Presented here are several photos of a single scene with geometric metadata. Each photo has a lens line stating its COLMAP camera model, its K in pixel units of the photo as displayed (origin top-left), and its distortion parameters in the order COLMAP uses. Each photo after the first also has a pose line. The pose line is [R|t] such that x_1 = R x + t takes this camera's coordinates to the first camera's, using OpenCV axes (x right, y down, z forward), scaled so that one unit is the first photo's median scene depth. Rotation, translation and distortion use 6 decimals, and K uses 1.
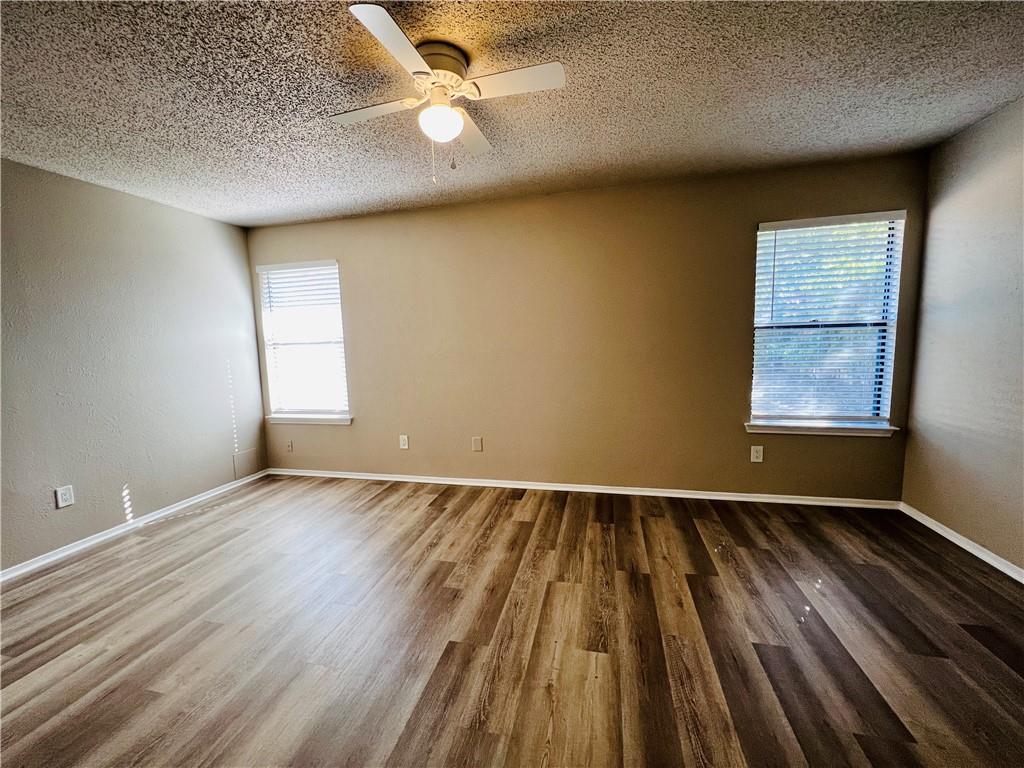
lens RADIAL K [[409.8, 0, 509.3], [0, 409.8, 383.2], [0, 0, 1]] dist [-0.002073, 0.000293]
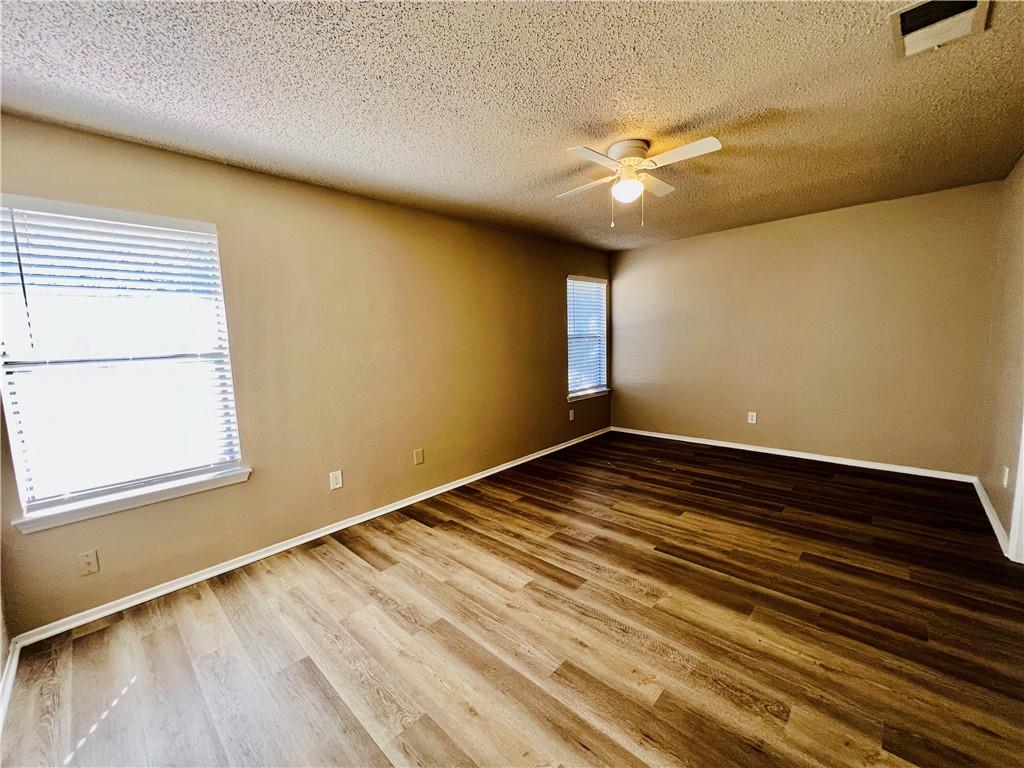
lens RADIAL K [[409.6, 0, 508.0], [0, 409.6, 383.5], [0, 0, 1]] dist [-0.001899, 0.000432]
pose [[0.506980, -0.085043, 0.857752, -1.032364], [0.115556, 0.992844, 0.030137, -0.033491], [-0.854177, 0.083839, 0.513179, 0.421936]]
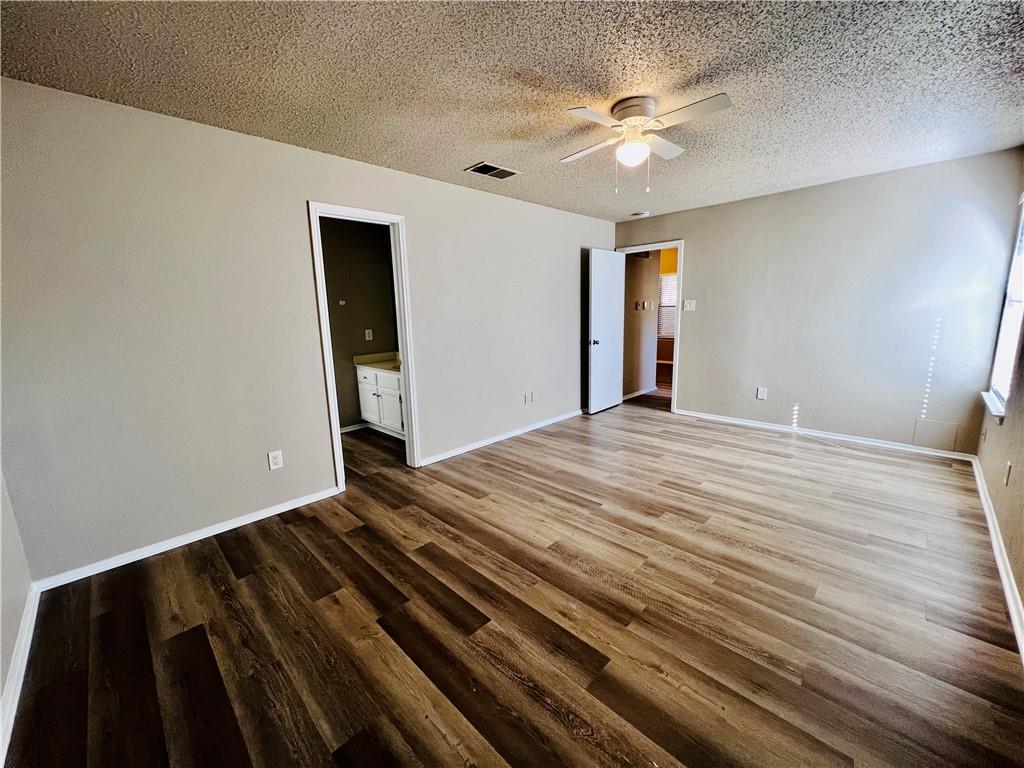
lens RADIAL K [[409.6, 0, 508.0], [0, 409.6, 383.5], [0, 0, 1]] dist [-0.001899, 0.000432]
pose [[-0.528853, 0.191727, -0.826774, 0.826553], [-0.049641, 0.965494, 0.255649, -0.136860], [0.847261, 0.176242, -0.501087, 0.911057]]
